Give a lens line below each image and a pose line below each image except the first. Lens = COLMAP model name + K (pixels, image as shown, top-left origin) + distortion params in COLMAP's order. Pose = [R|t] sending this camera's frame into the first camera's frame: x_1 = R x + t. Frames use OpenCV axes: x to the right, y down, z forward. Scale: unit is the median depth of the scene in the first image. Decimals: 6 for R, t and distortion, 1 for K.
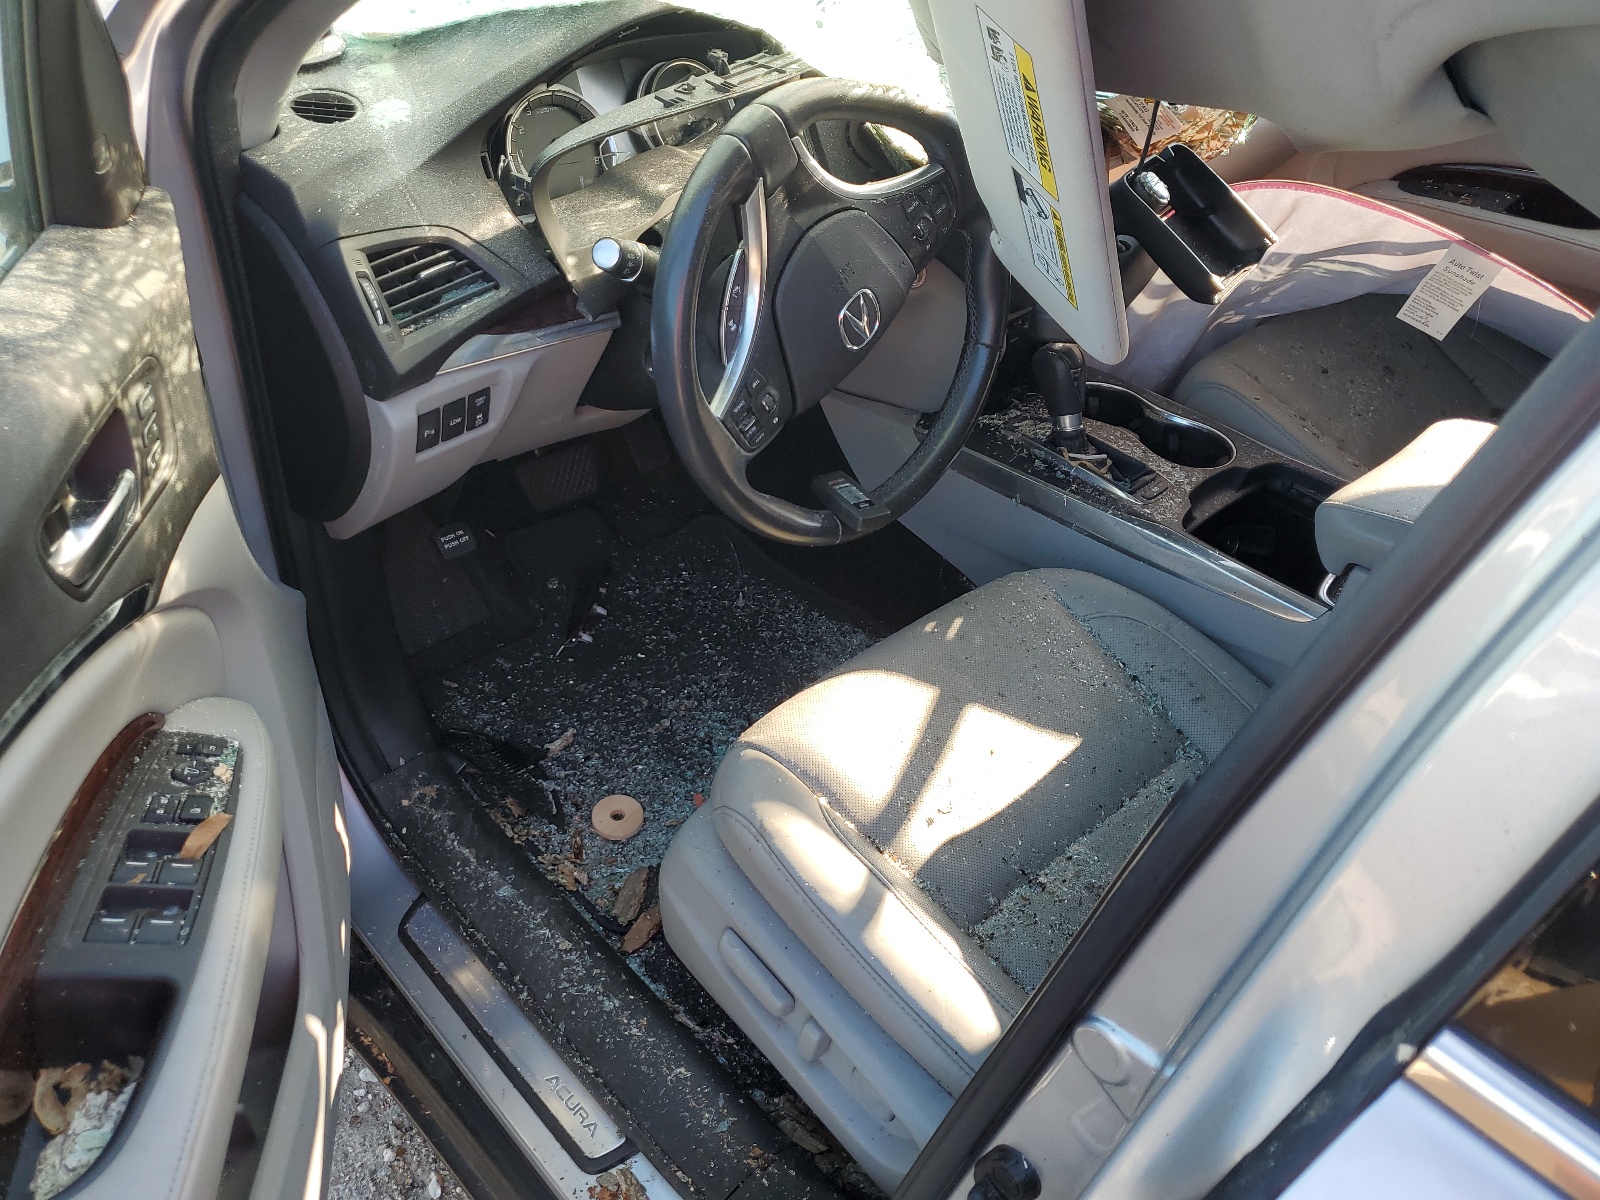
lens RADIAL K [[1206.0, 0, 798.7], [0, 1206.0, 600.8], [0, 0, 1]] dist [0.004246, -0.000212]
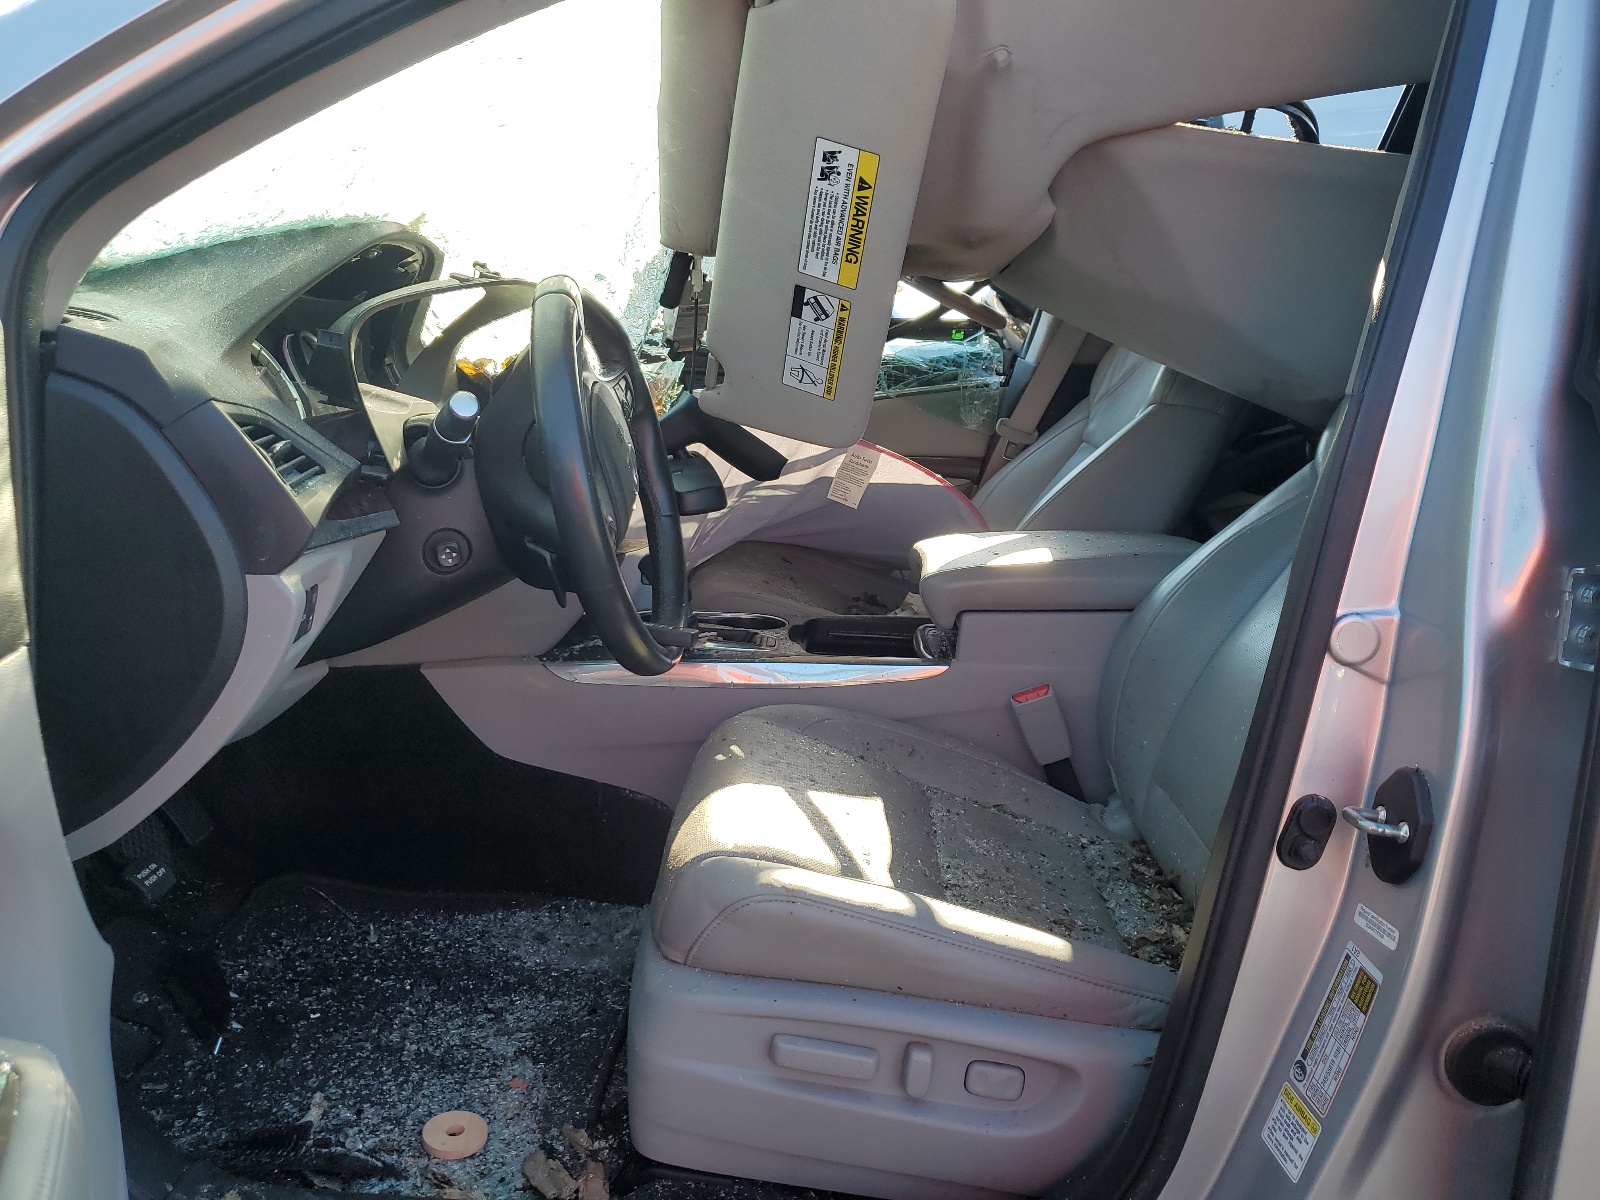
lens RADIAL K [[1206.0, 0, 798.4], [0, 1206.0, 599.8], [0, 0, 1]] dist [0.004246, -0.000212]
pose [[0.714017, -0.175992, 0.677648, -0.480883], [0.431032, 0.873217, -0.227382, 0.151600], [-0.551717, 0.454443, 0.699350, 0.136441]]
